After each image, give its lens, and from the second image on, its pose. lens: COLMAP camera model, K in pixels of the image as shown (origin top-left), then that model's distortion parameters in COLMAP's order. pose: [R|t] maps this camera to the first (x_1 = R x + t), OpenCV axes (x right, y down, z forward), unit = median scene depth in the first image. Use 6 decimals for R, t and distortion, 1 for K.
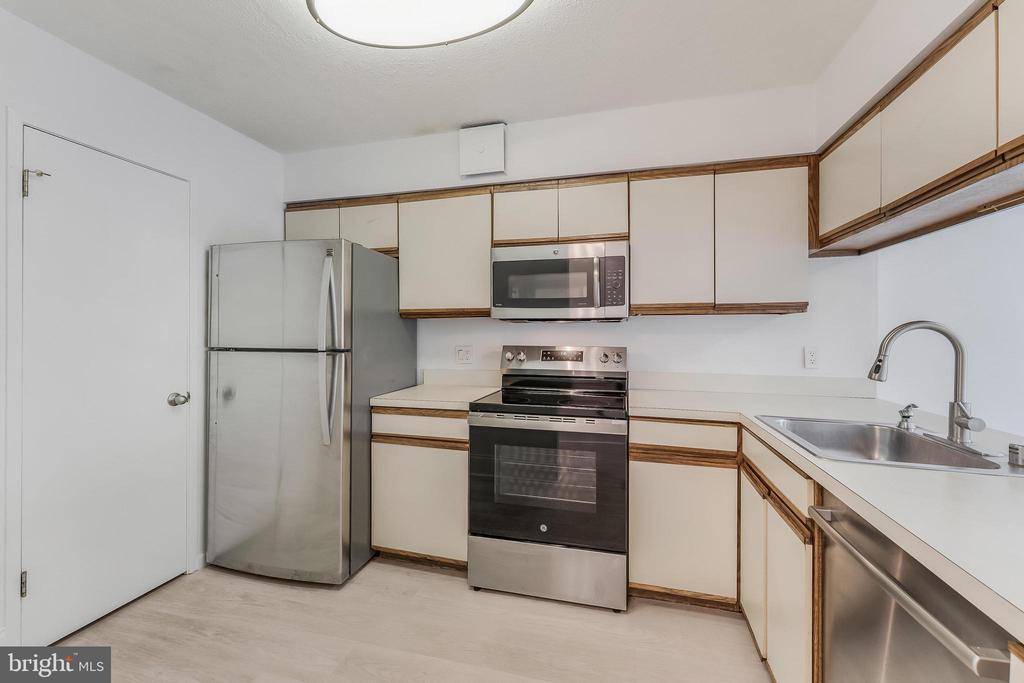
lens RADIAL K [[413.9, 0, 513.2], [0, 413.9, 332.9], [0, 0, 1]] dist [0.000914, 0.000116]
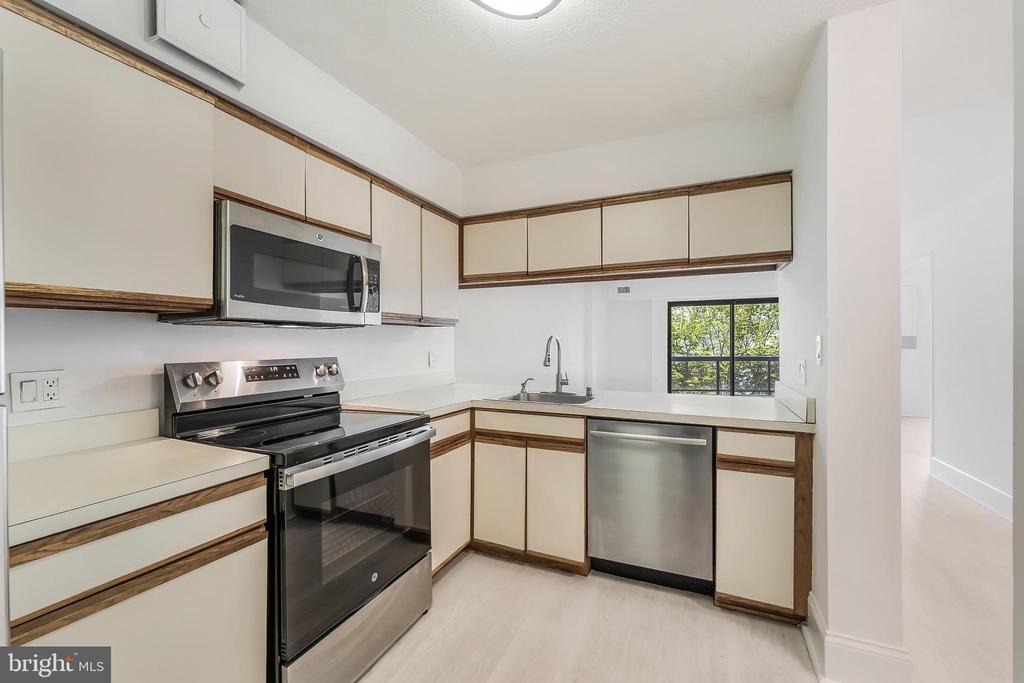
lens RADIAL K [[413.9, 0, 514.2], [0, 413.9, 343.7], [0, 0, 1]] dist [0.000914, 0.000116]
pose [[0.158449, -0.007109, 0.987341, -0.641594], [0.007747, 0.999952, 0.005957, 0.002895], [-0.987337, 0.006705, 0.158497, 0.546032]]
